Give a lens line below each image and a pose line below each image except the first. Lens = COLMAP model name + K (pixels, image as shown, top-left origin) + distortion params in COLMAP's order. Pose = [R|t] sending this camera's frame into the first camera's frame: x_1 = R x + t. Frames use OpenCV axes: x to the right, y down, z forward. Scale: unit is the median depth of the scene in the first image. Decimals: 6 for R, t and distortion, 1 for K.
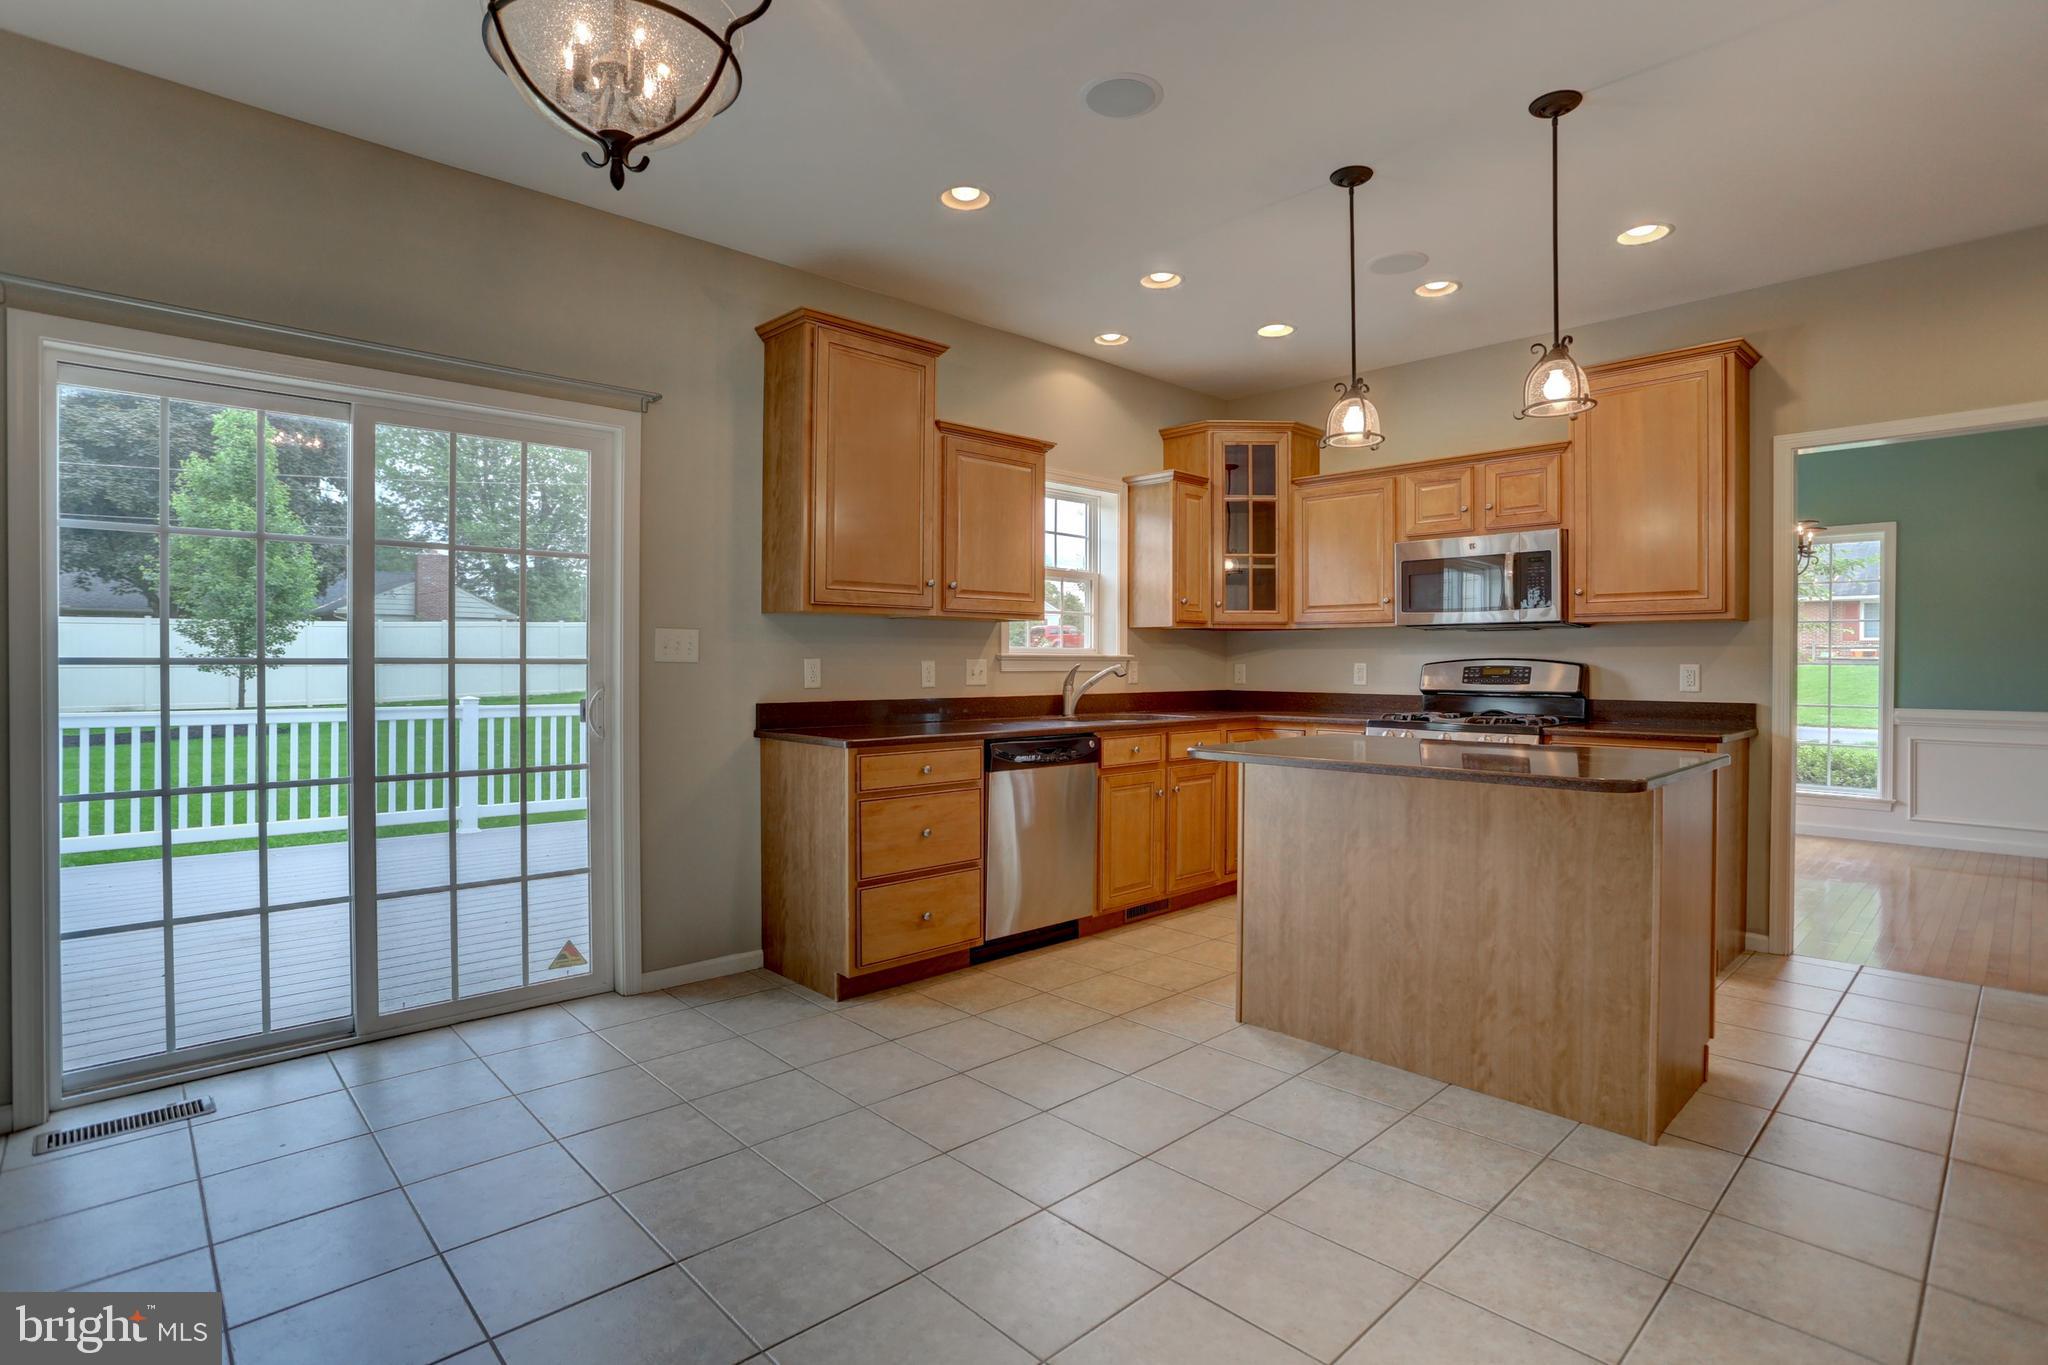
lens RADIAL K [[1016.4, 0, 998.3], [0, 1016.4, 675.7], [0, 0, 1]] dist [-0.055875, 0.022110]
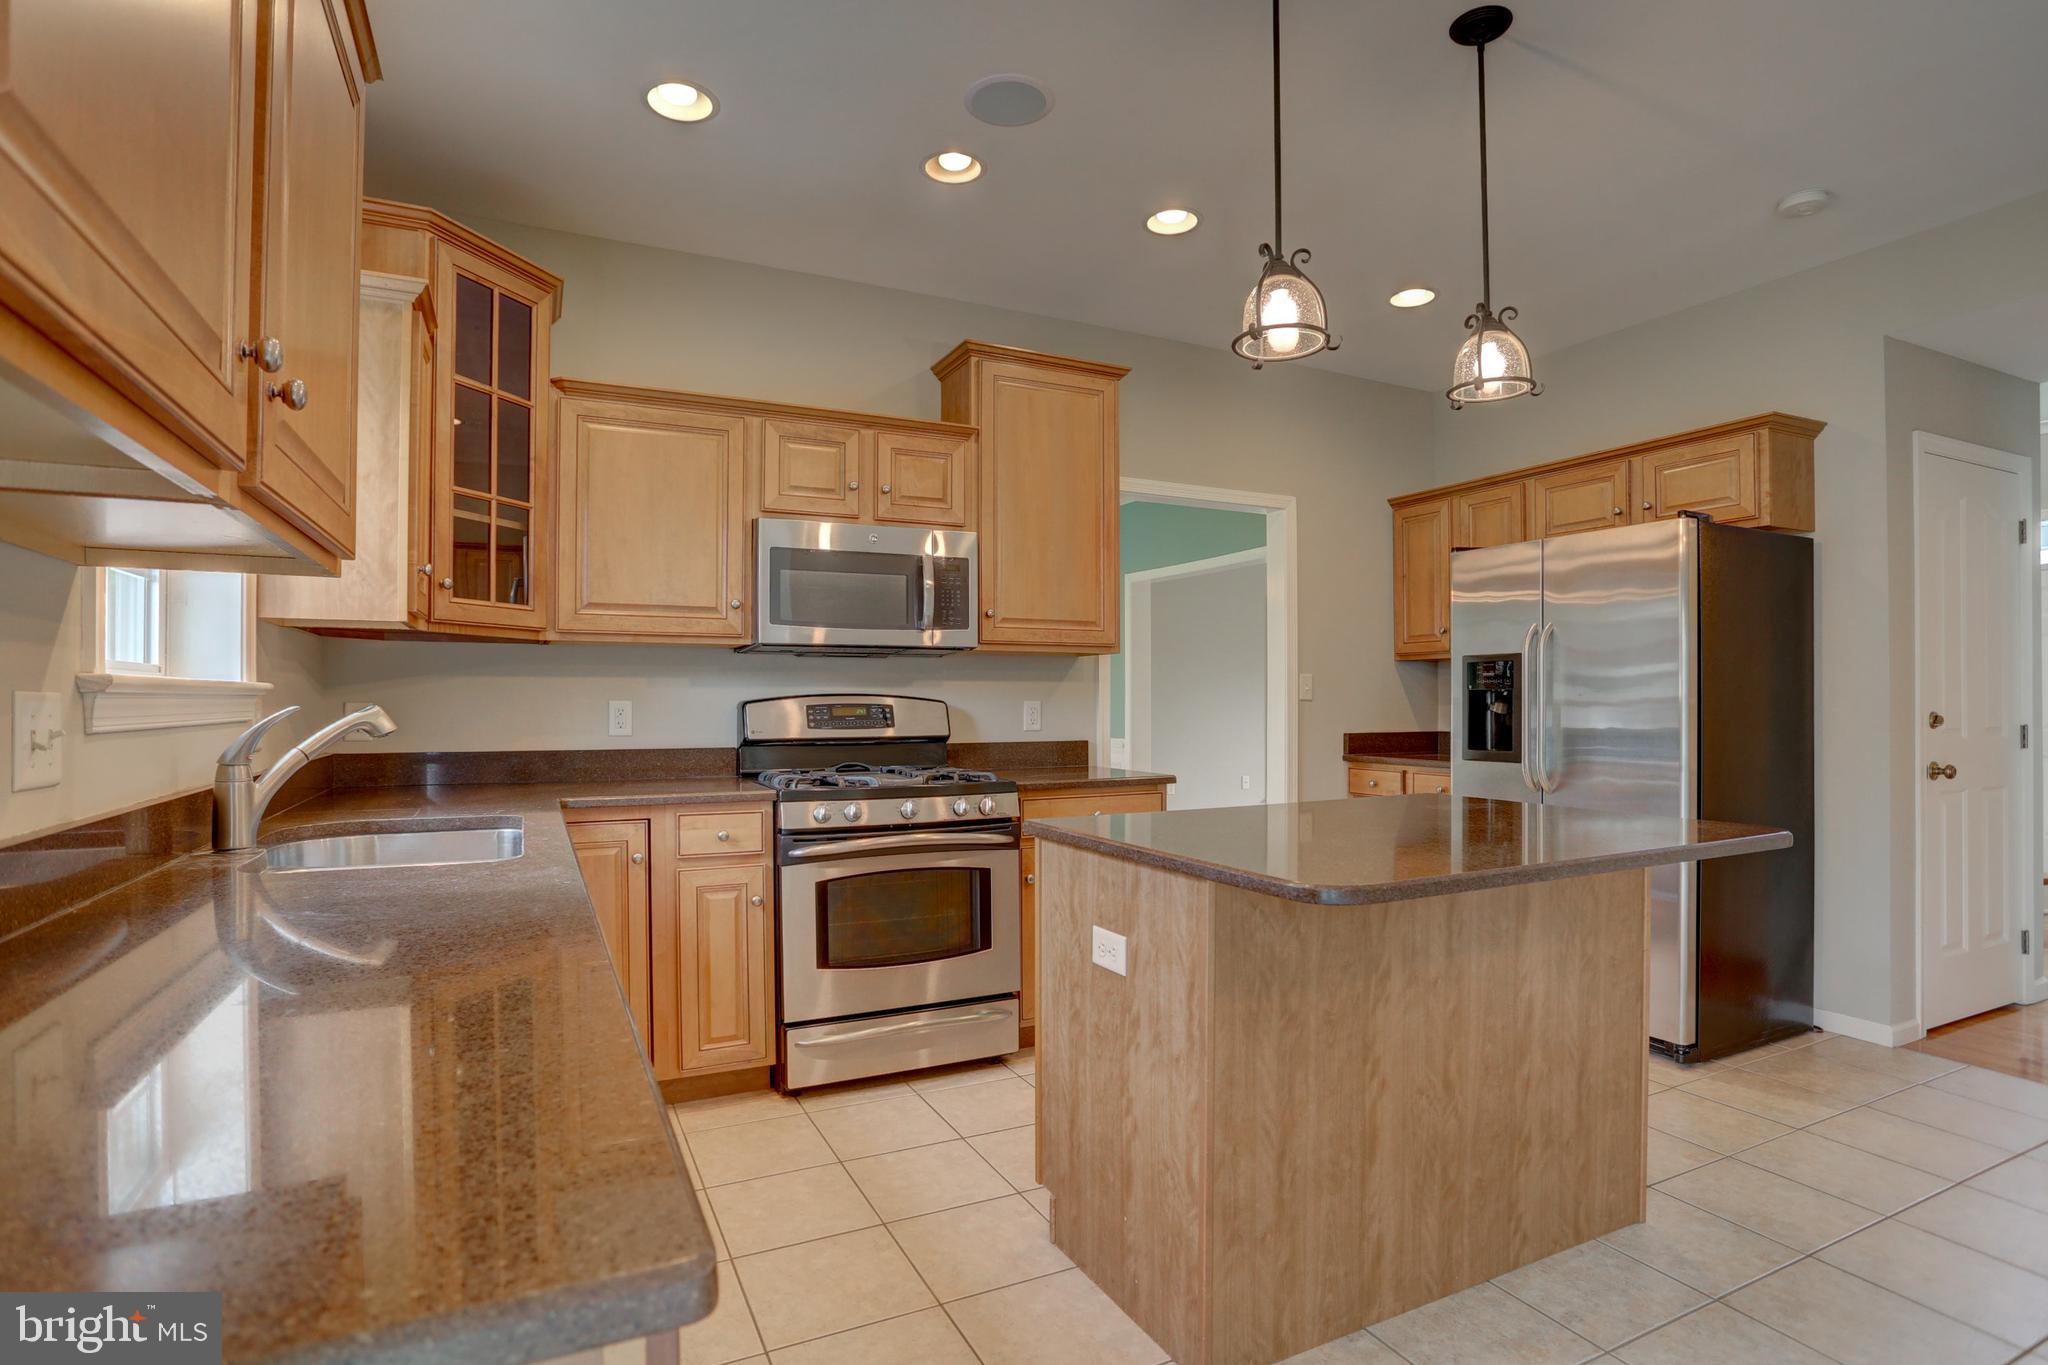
lens RADIAL K [[1016.4, 0, 1032.8], [0, 1016.4, 702.2], [0, 0, 1]] dist [-0.055875, 0.022110]
pose [[0.277261, -0.004649, 0.960783, -0.229818], [0.013671, 0.999906, 0.000893, -0.011432], [-0.960697, 0.012887, 0.277299, 0.775388]]
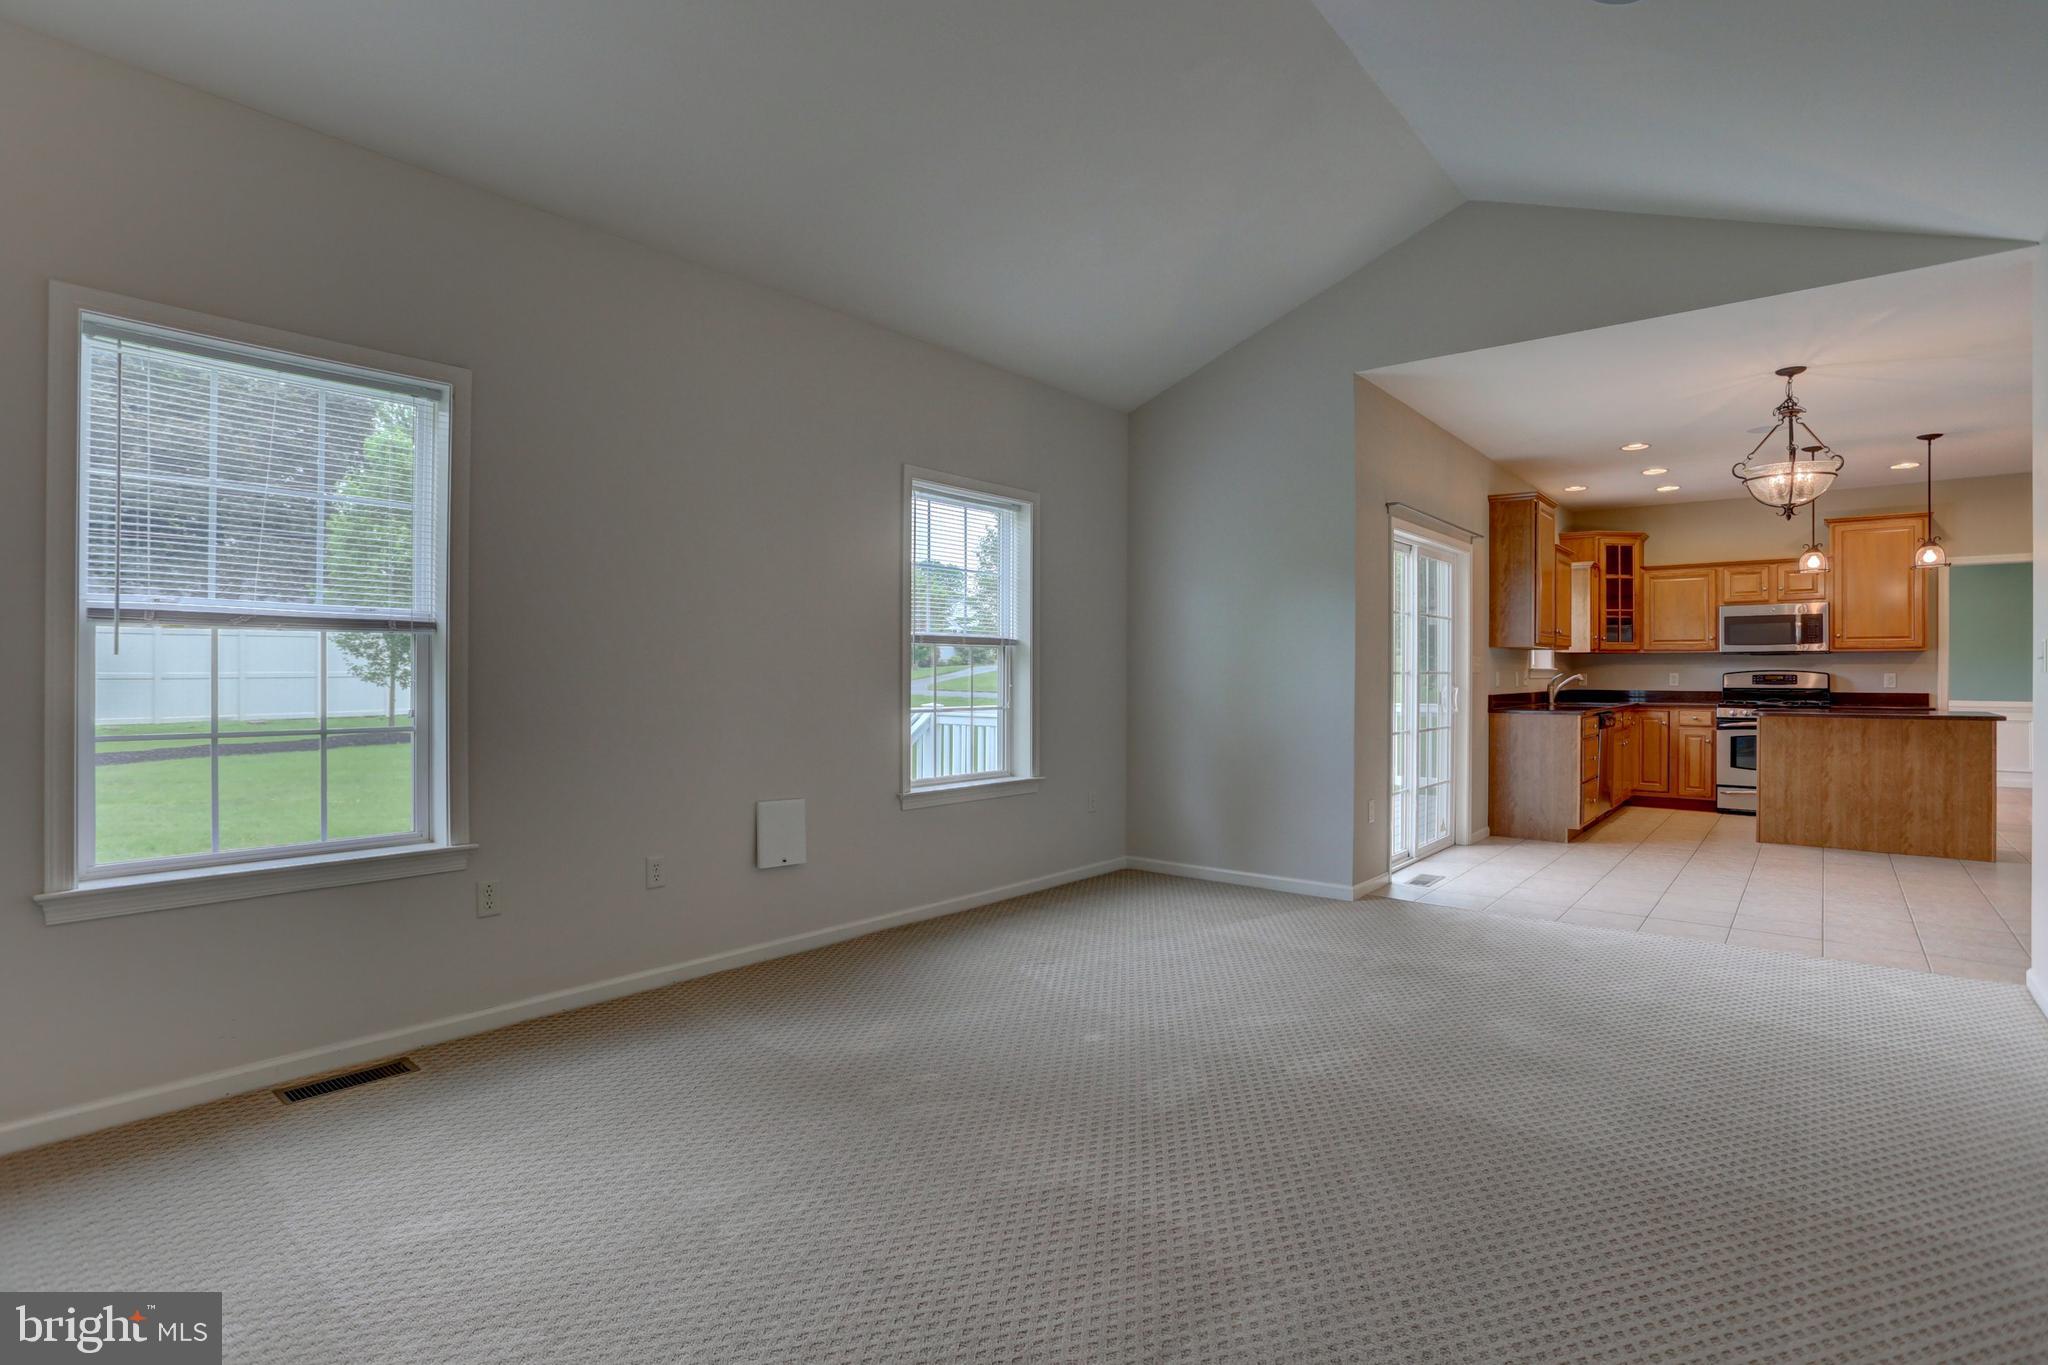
lens RADIAL K [[1016.4, 0, 1004.5], [0, 1016.4, 676.0], [0, 0, 1]] dist [-0.055875, 0.022110]
pose [[0.992214, -0.001763, 0.124534, -1.312849], [0.003043, 0.999945, -0.010082, 0.008259], [-0.124510, 0.010383, 0.992164, -0.718360]]
